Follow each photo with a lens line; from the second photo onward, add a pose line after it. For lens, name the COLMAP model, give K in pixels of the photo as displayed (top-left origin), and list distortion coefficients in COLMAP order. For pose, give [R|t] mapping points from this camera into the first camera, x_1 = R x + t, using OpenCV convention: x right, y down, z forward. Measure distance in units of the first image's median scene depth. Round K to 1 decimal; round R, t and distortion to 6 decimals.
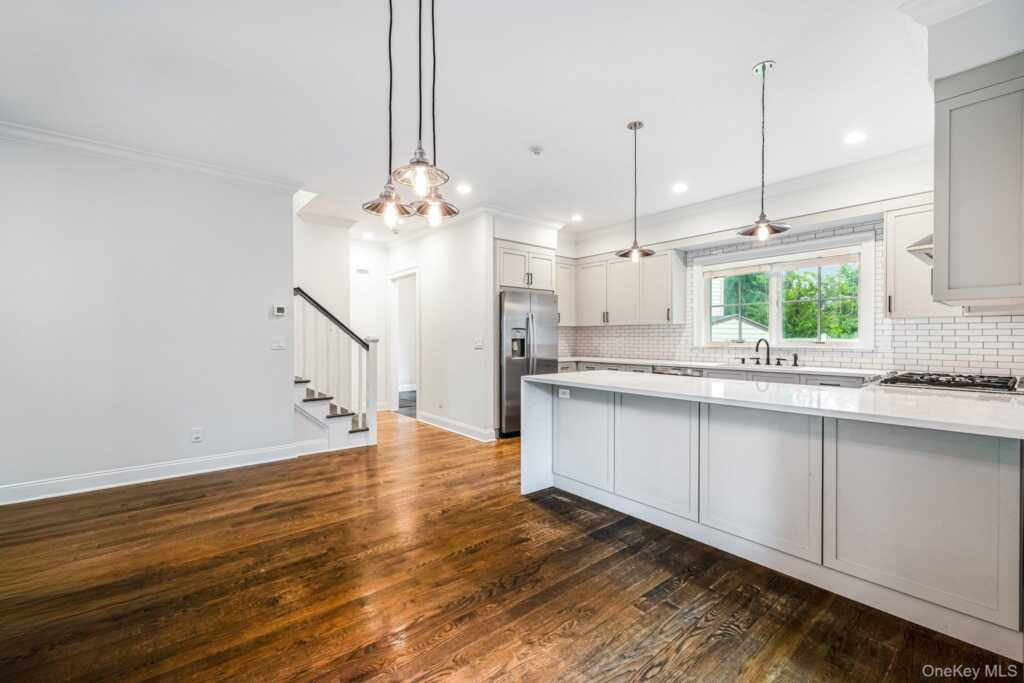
lens RADIAL K [[429.7, 0, 513.5], [0, 429.7, 342.9], [0, 0, 1]] dist [-0.000613, 0.001152]
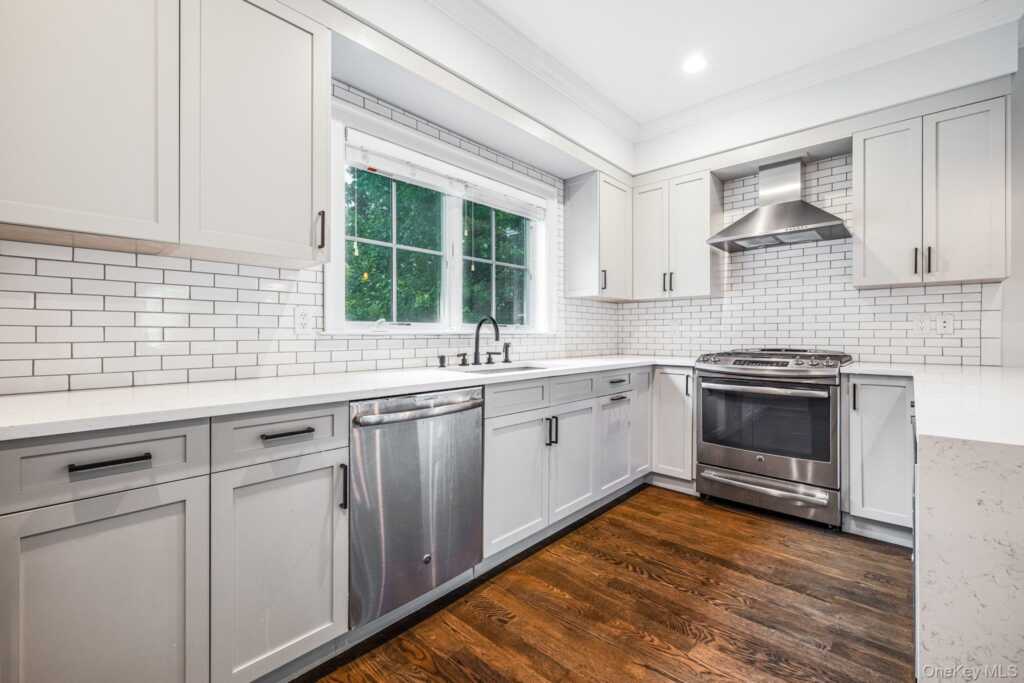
lens RADIAL K [[429.7, 0, 513.5], [0, 429.7, 335.7], [0, 0, 1]] dist [-0.000613, 0.001152]
pose [[-0.143121, -0.001164, 0.989705, 0.062526], [0.015120, 0.999880, 0.003363, 0.020389], [-0.989590, 0.015445, -0.143086, 1.644143]]
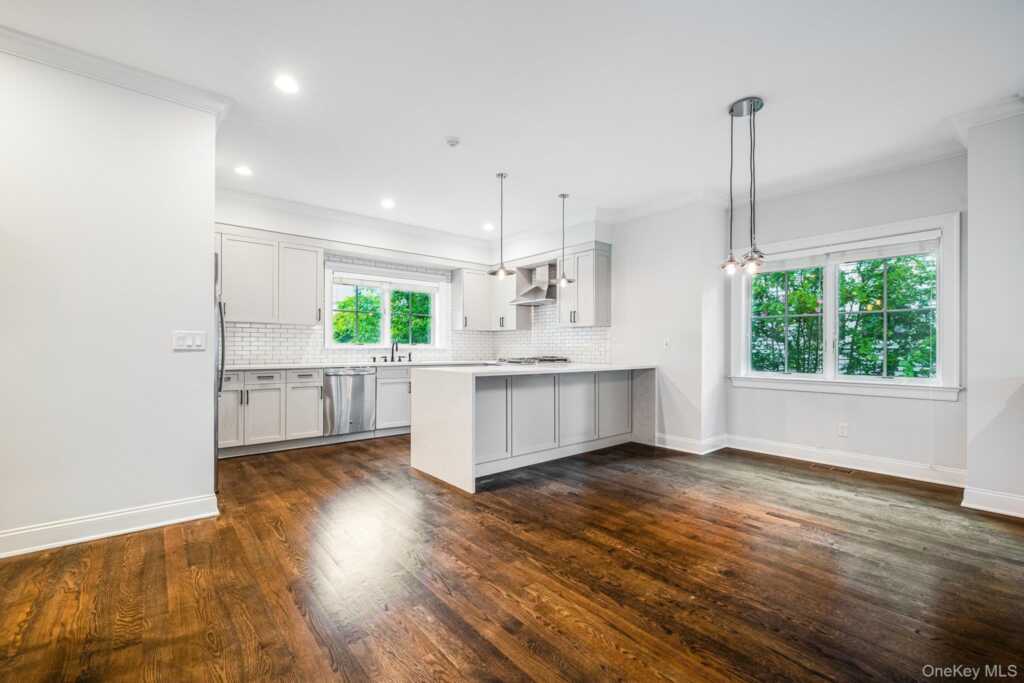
lens RADIAL K [[429.7, 0, 512.6], [0, 429.7, 350.0], [0, 0, 1]] dist [-0.000613, 0.001152]
pose [[-0.008894, -0.002277, 0.999958, -1.097017], [0.010545, 0.999942, 0.002371, 0.027198], [-0.999905, 0.010566, -0.008870, 1.042888]]
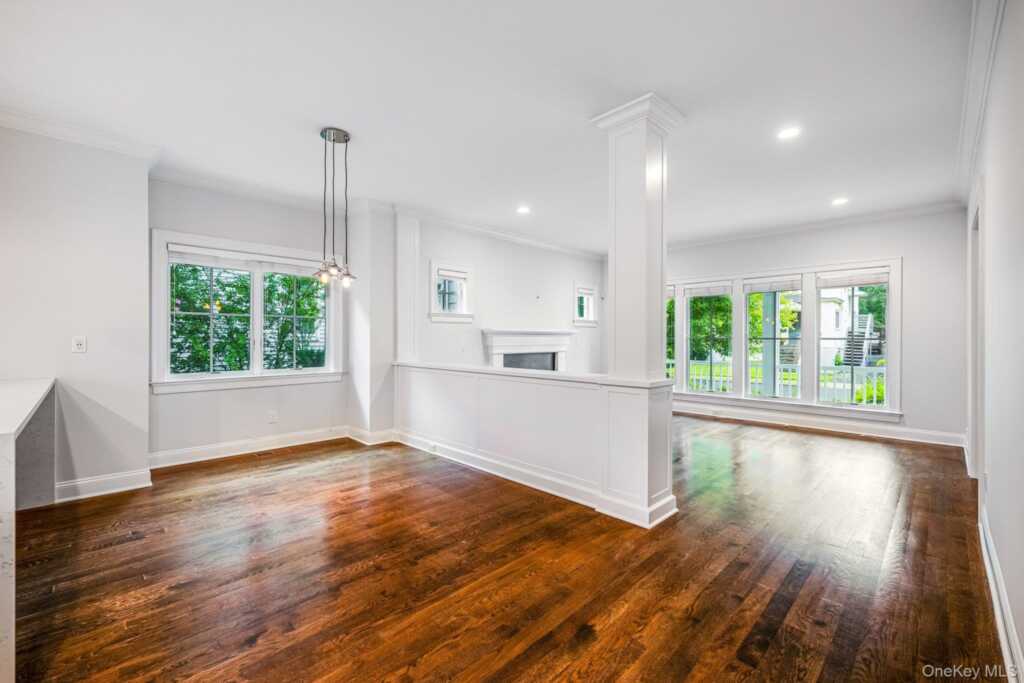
lens RADIAL K [[429.7, 0, 512.9], [0, 429.7, 341.5], [0, 0, 1]] dist [-0.000613, 0.001152]
pose [[-0.995510, -0.001622, -0.094639, -0.464326], [-0.003641, 0.999769, 0.021161, -0.019250], [0.094583, 0.021410, -0.995287, 1.638955]]
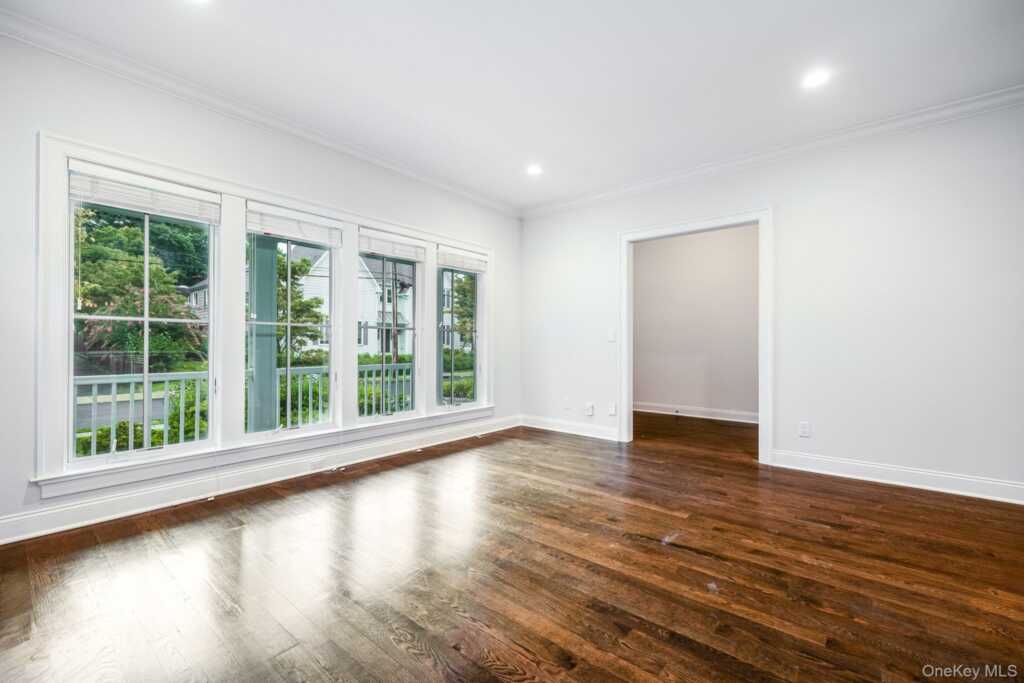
lens RADIAL K [[429.7, 0, 514.3], [0, 429.7, 340.7], [0, 0, 1]] dist [-0.000613, 0.001152]
pose [[0.188231, -0.008004, -0.982092, -0.477884], [-0.017530, 0.999780, -0.011508, 0.060896], [0.981968, 0.019382, 0.188050, -0.203310]]
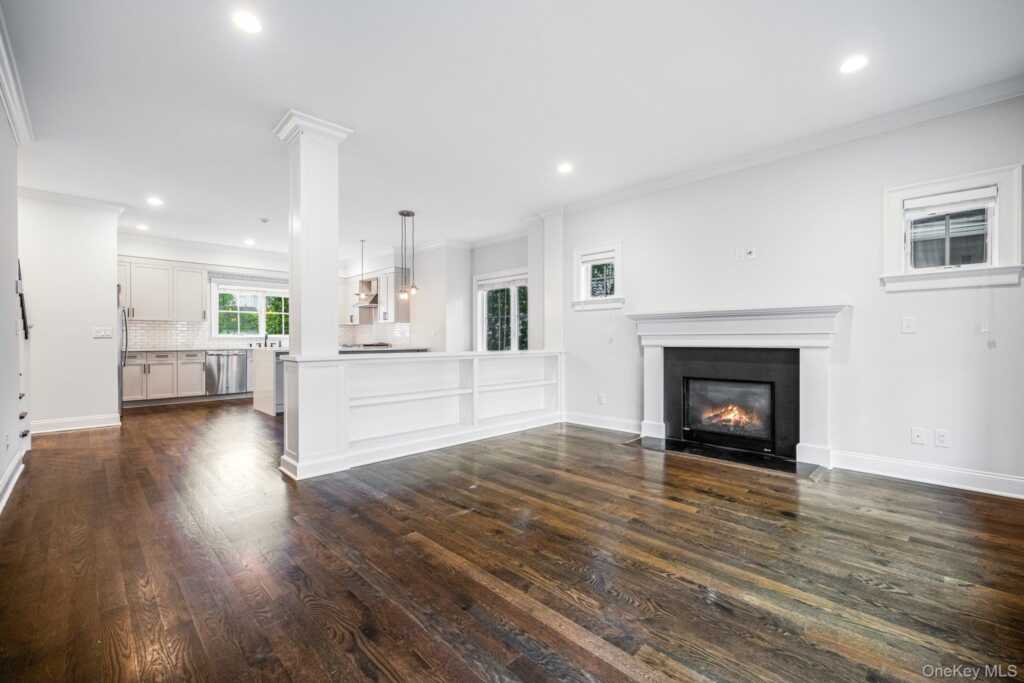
lens RADIAL K [[429.7, 0, 512.4], [0, 429.7, 342.4], [0, 0, 1]] dist [-0.000613, 0.001152]
pose [[-0.093268, -0.006356, 0.995621, -2.095767], [0.013884, 0.999874, 0.007684, 0.052750], [-0.995544, 0.014540, -0.093168, 0.207035]]
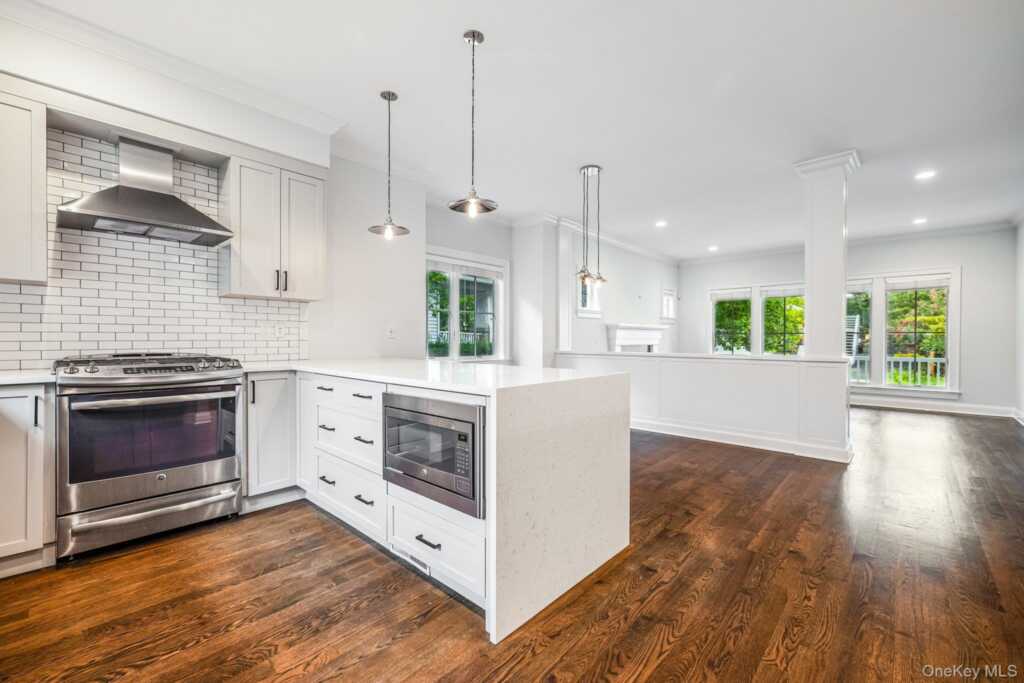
lens RADIAL K [[429.7, 0, 512.0], [0, 429.7, 343.1], [0, 0, 1]] dist [-0.000613, 0.001152]
pose [[-0.990278, -0.001607, -0.139093, 0.341952], [-0.004991, 0.999700, 0.023989, 0.017187], [0.139012, 0.024450, -0.989989, 1.881633]]
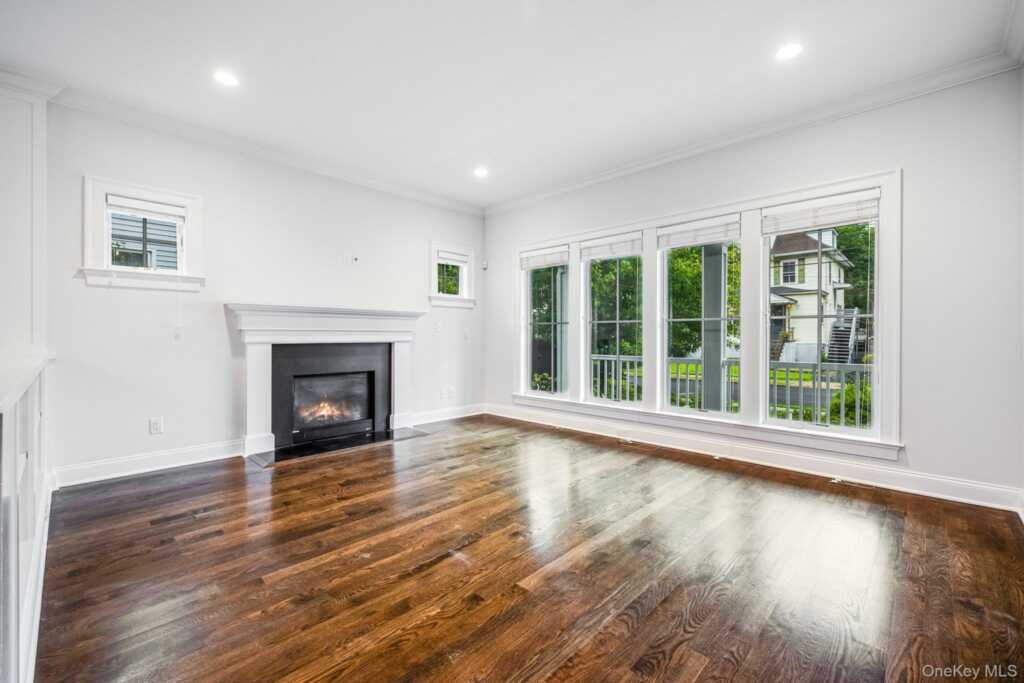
lens RADIAL K [[429.7, 0, 516.0], [0, 429.7, 338.6], [0, 0, 1]] dist [-0.000613, 0.001152]
pose [[-0.993159, -0.000986, -0.116766, -1.209128], [-0.003176, 0.999822, 0.018574, 0.044262], [0.116727, 0.018818, -0.992986, 0.926003]]
